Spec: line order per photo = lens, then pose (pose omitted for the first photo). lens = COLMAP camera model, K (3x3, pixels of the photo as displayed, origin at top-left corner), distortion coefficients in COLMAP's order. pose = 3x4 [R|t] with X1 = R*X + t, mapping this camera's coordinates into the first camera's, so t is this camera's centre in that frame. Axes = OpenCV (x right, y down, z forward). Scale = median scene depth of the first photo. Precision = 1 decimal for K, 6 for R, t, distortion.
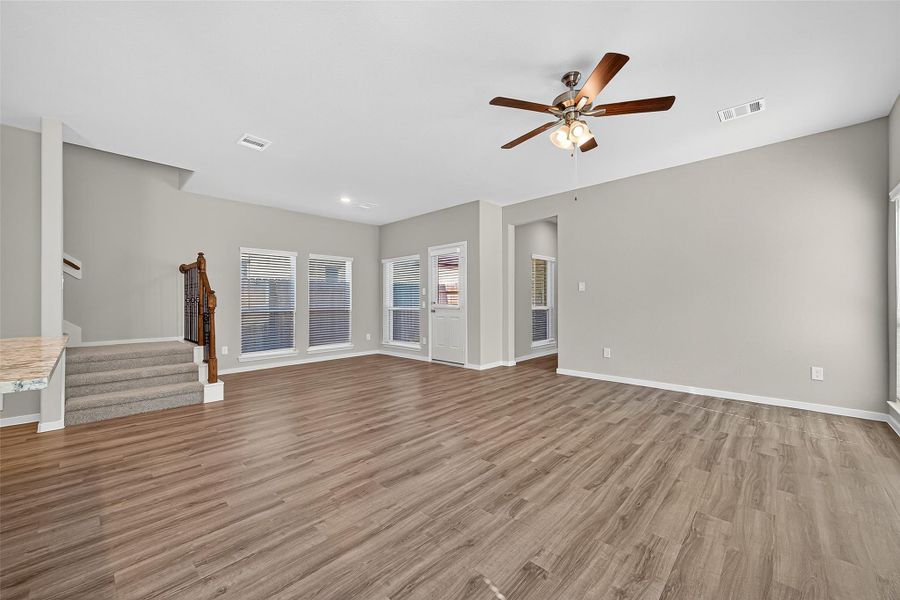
lens RADIAL K [[350.9, 0, 455.6], [0, 350.9, 298.1], [0, 0, 1]] dist [0.002146, 0.000127]
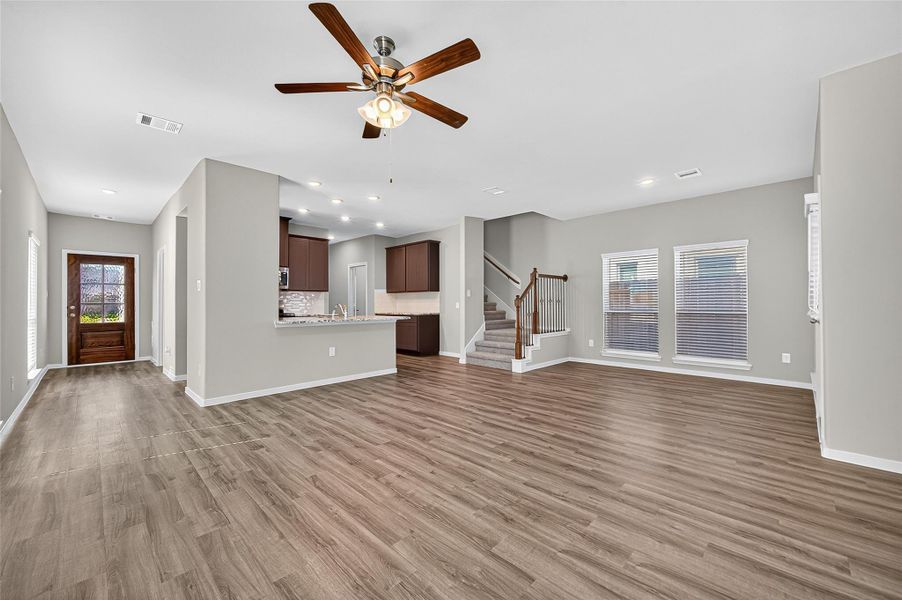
lens RADIAL K [[337.5, 0, 433.5], [0, 337.5, 301.2], [0, 0, 1]] dist [0.001530, 0.000014]
pose [[-0.022565, 0.000301, -0.999745, 1.034737], [0.012005, 0.999928, 0.000031, -0.001111], [0.999673, -0.012002, -0.022567, 1.023340]]
